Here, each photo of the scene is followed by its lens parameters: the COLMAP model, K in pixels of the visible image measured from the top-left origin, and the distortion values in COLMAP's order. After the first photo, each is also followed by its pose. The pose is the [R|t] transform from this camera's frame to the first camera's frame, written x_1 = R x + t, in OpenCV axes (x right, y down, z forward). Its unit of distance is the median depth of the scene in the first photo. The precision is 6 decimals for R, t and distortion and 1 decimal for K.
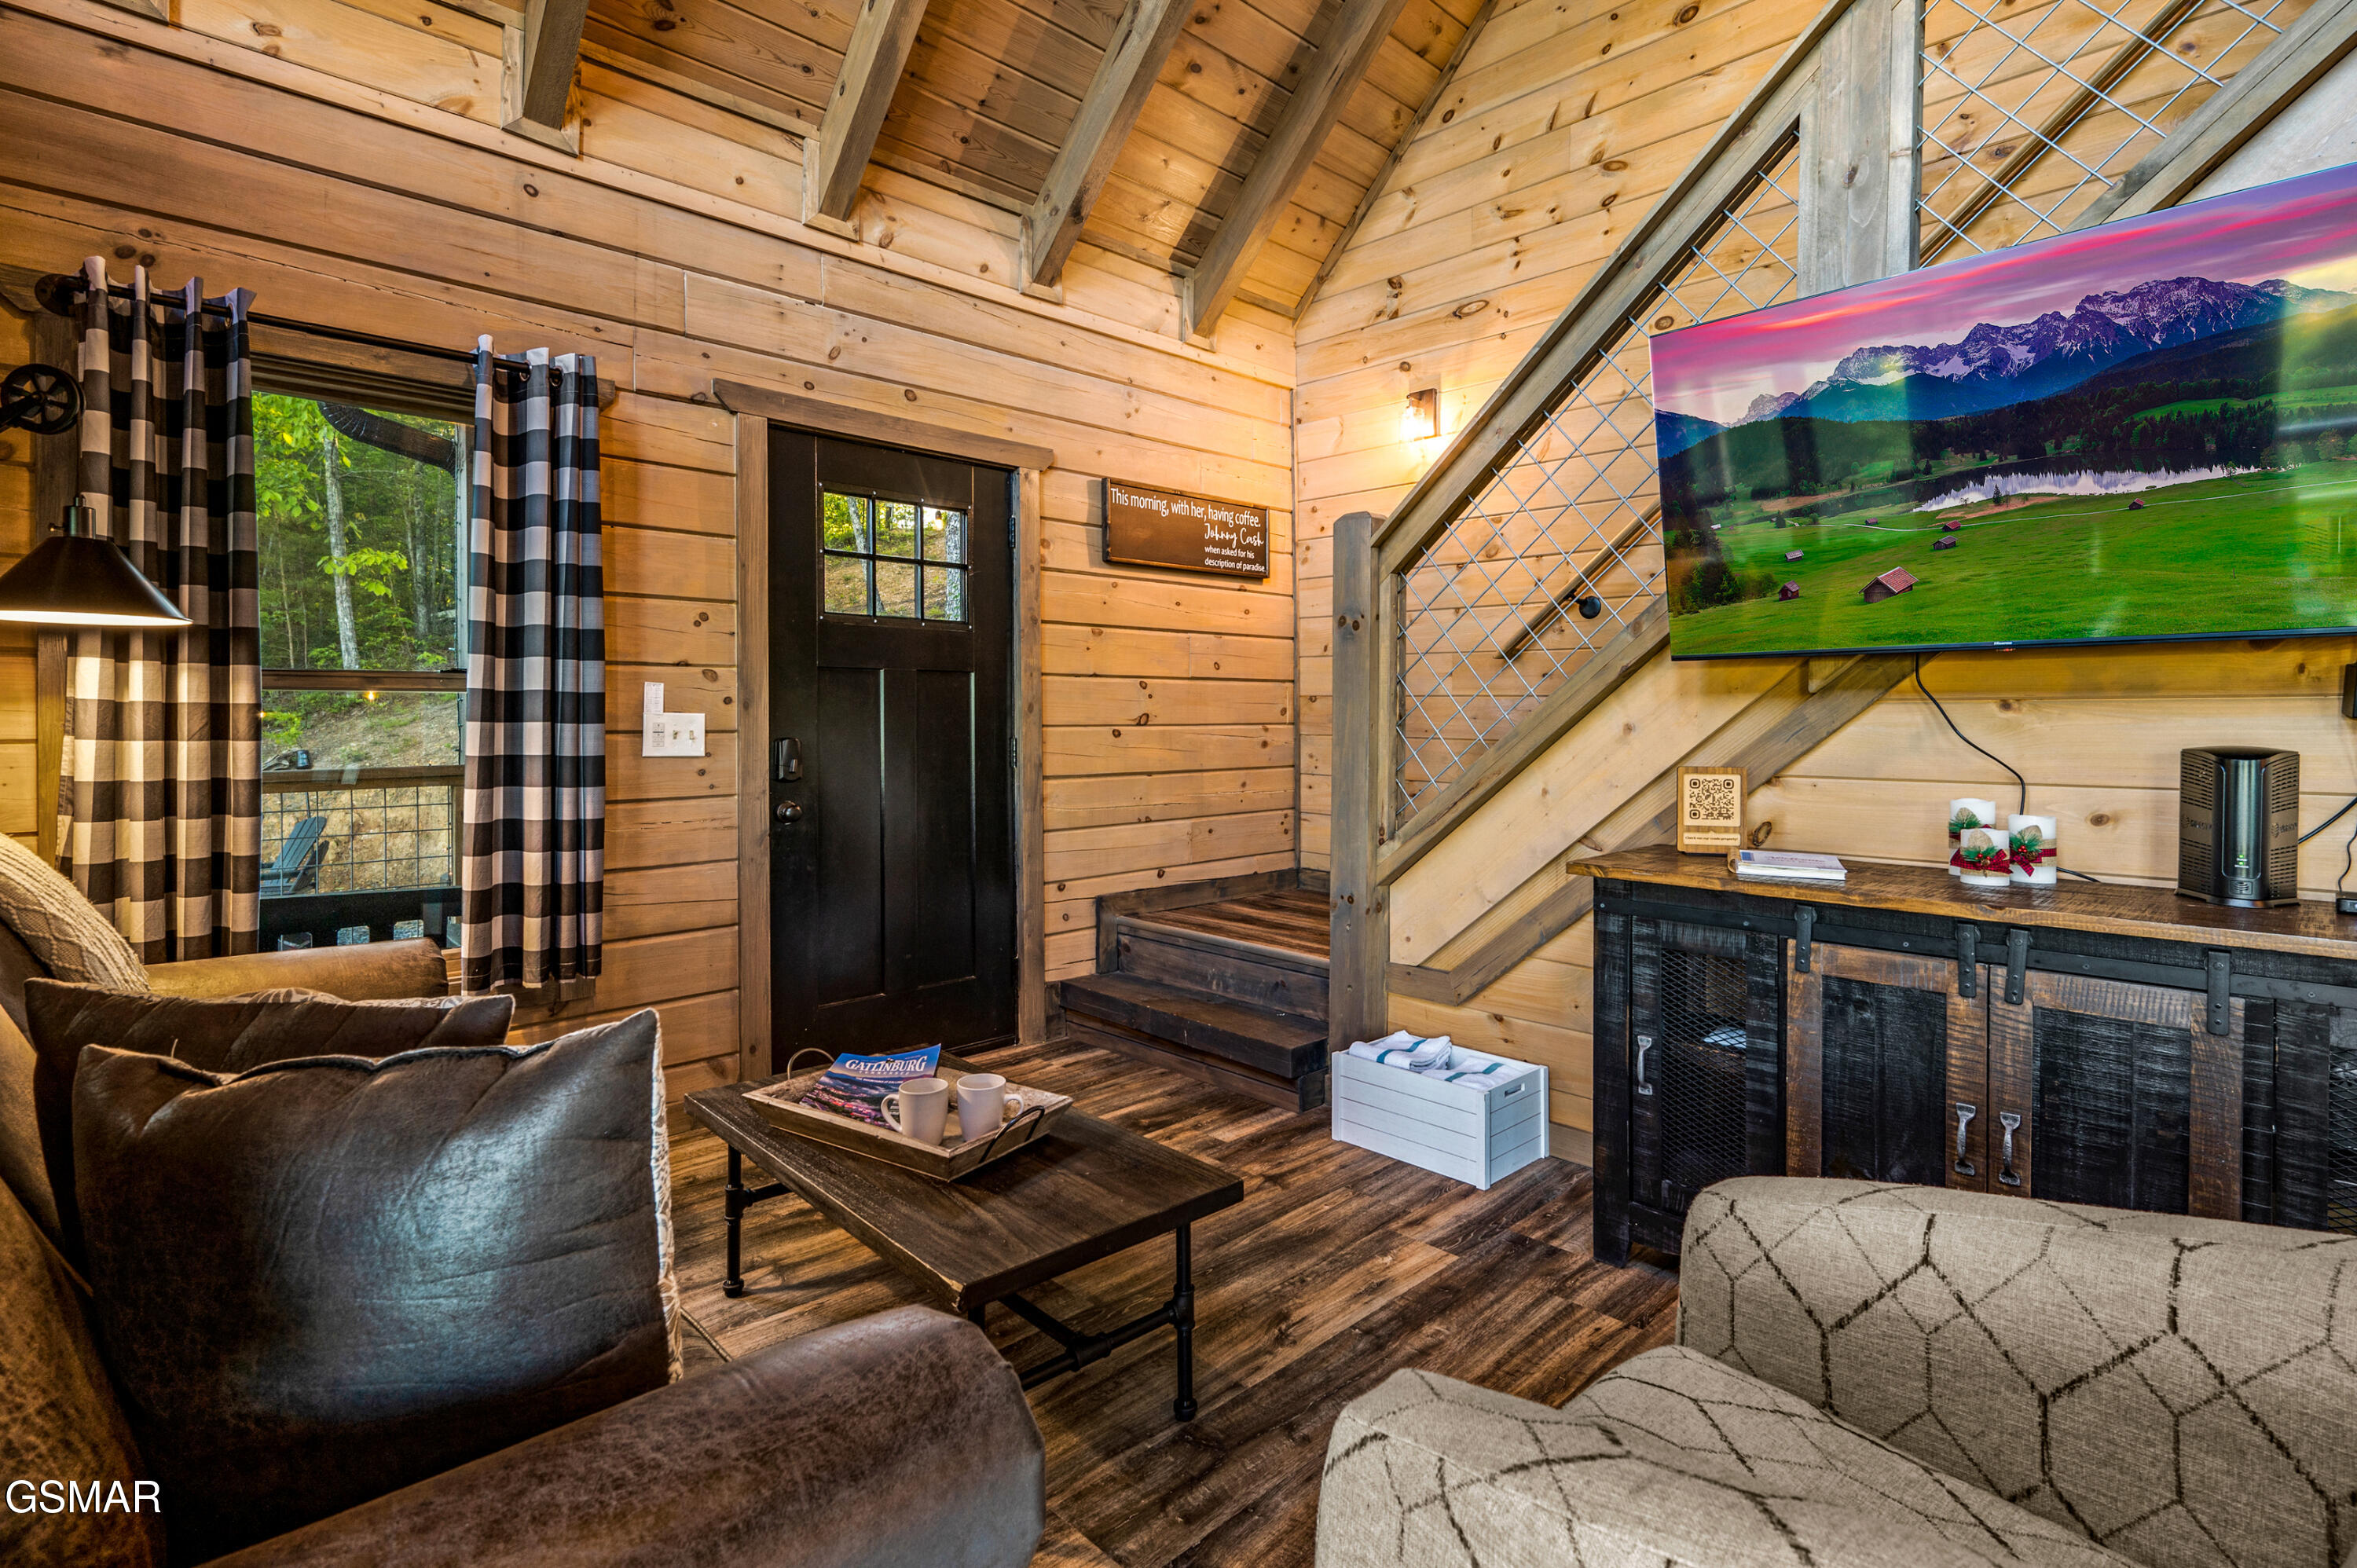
lens RADIAL K [[1120.1, 0, 1187.7], [0, 1120.1, 709.0], [0, 0, 1]] dist [-0.003275, 0.000901]
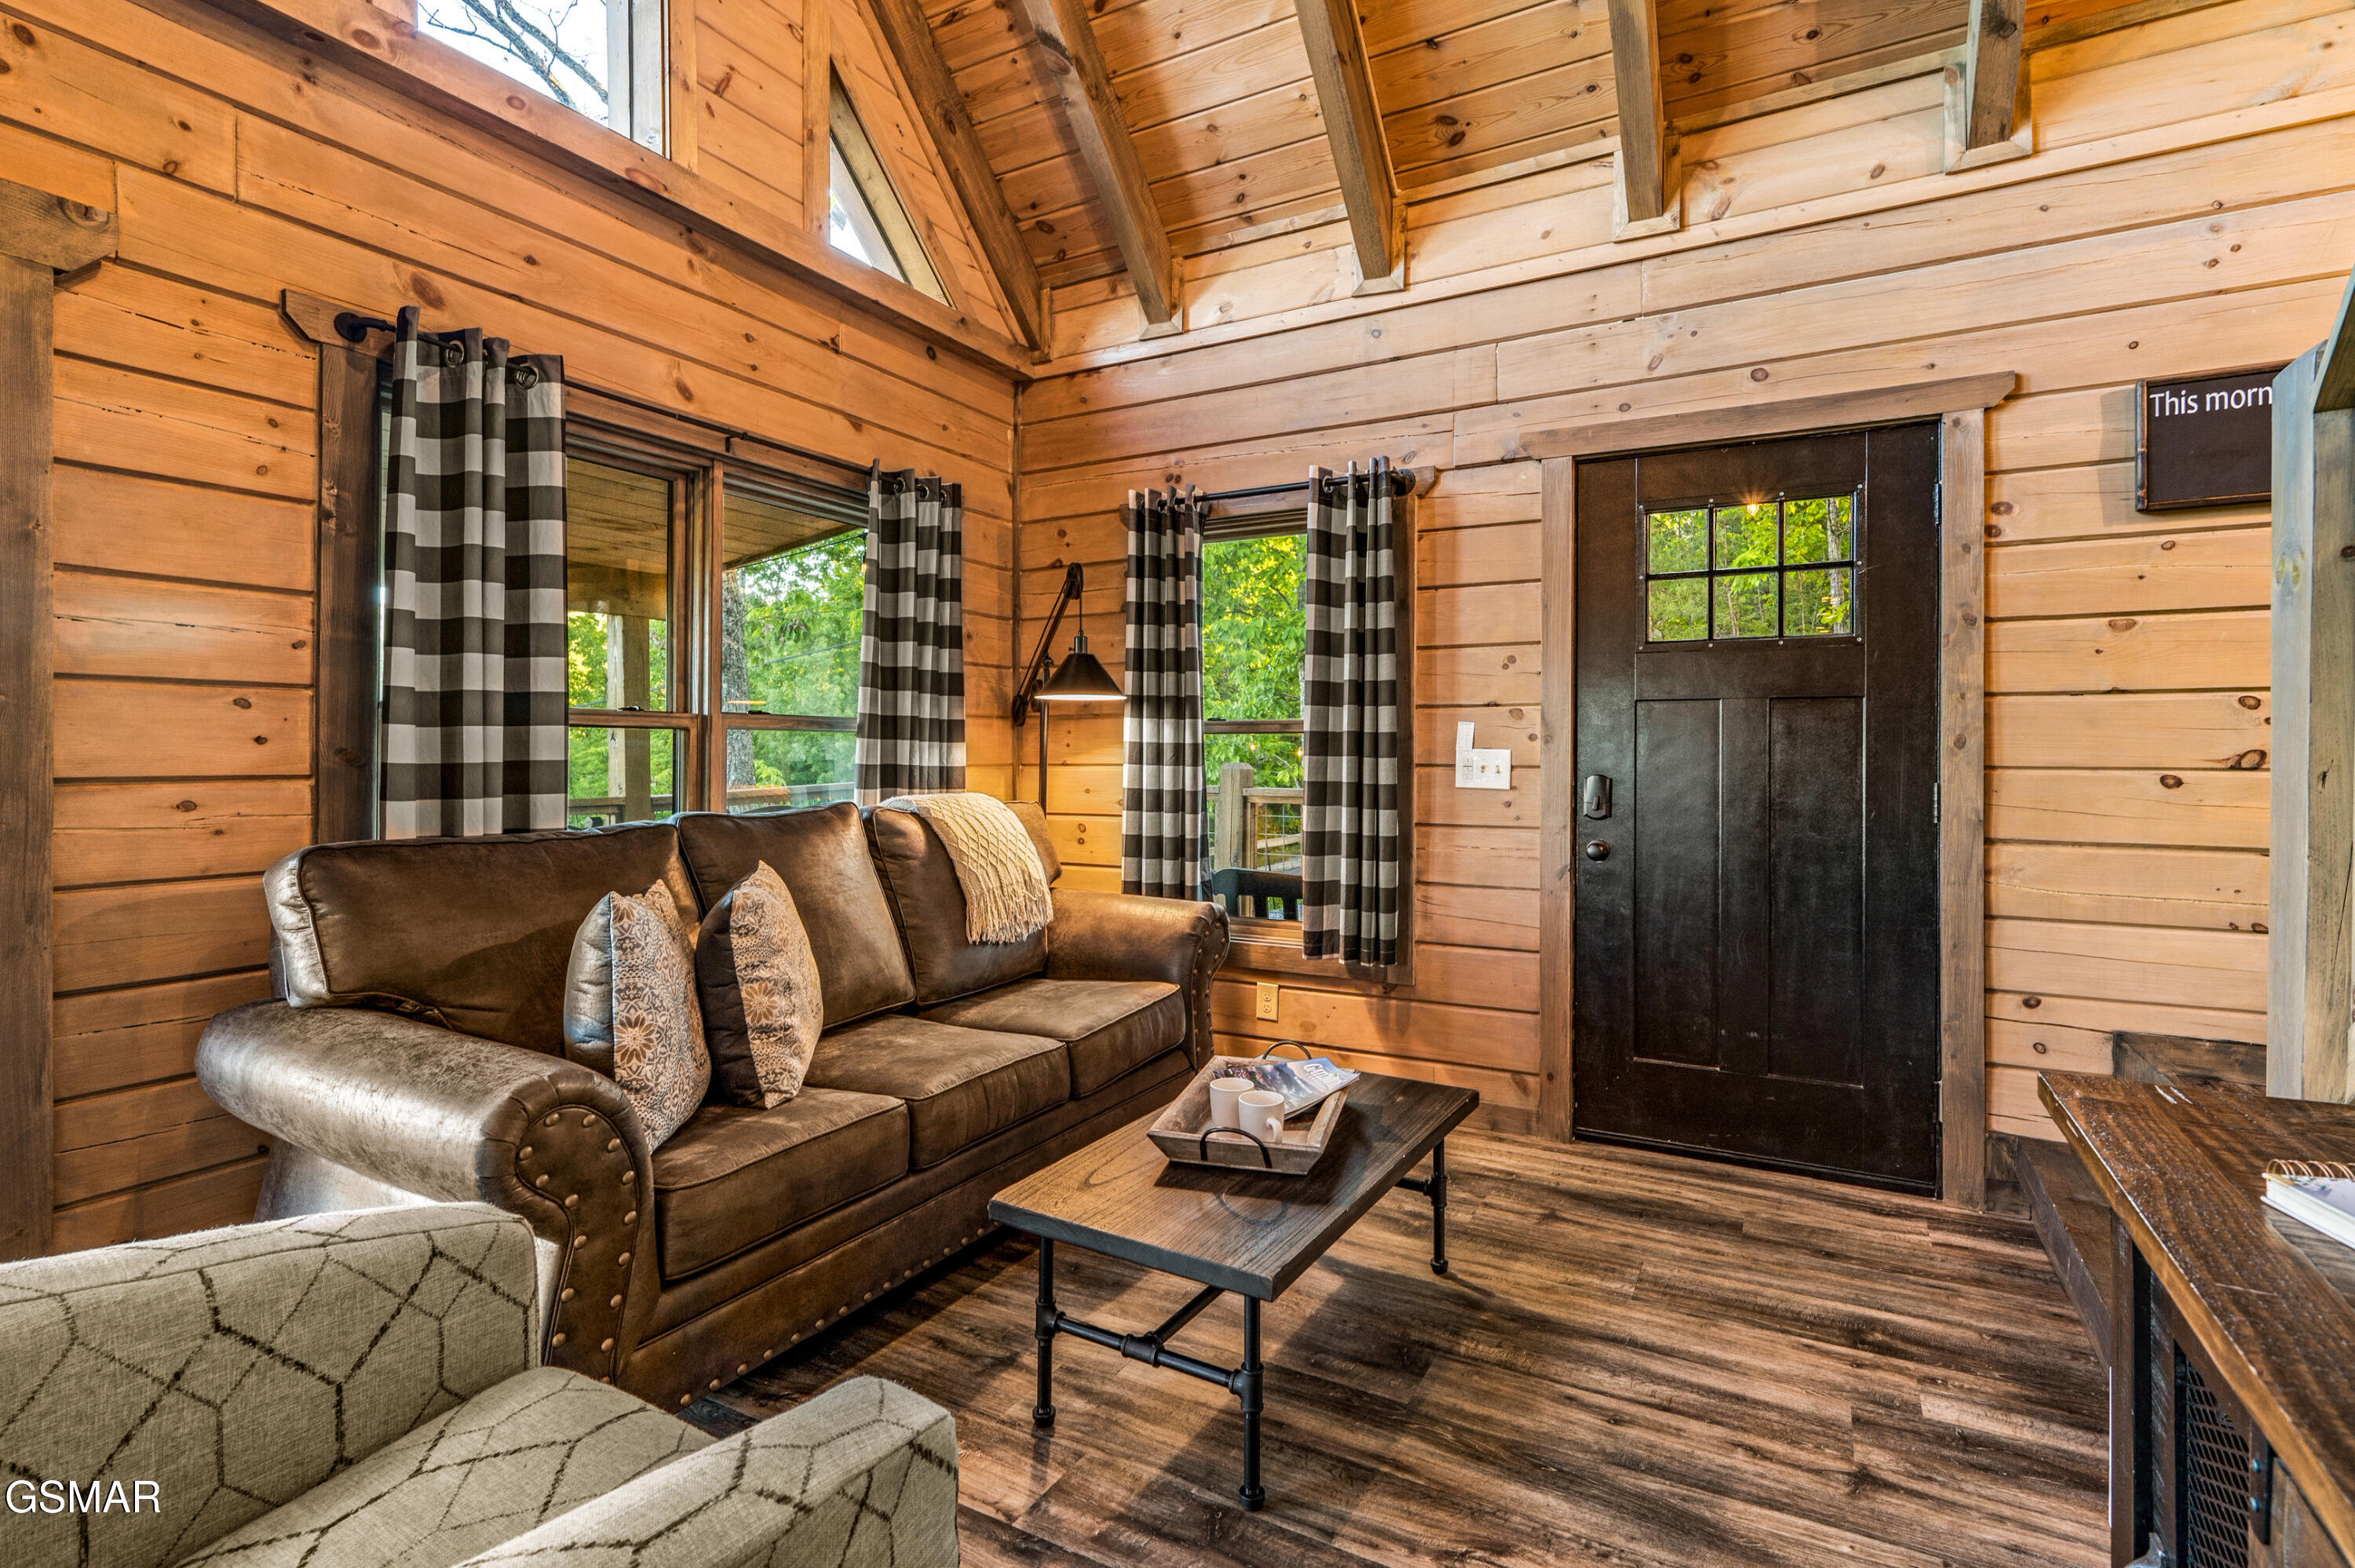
lens RADIAL K [[1119.0, 0, 1202.0], [0, 1119.0, 751.6], [0, 0, 1]] dist [-0.003275, 0.000901]
pose [[0.294200, 0.000235, -0.955744, 0.497244], [0.002025, 0.999998, 0.000869, 0.004144], [0.955742, -0.002192, 0.294199, 0.394554]]
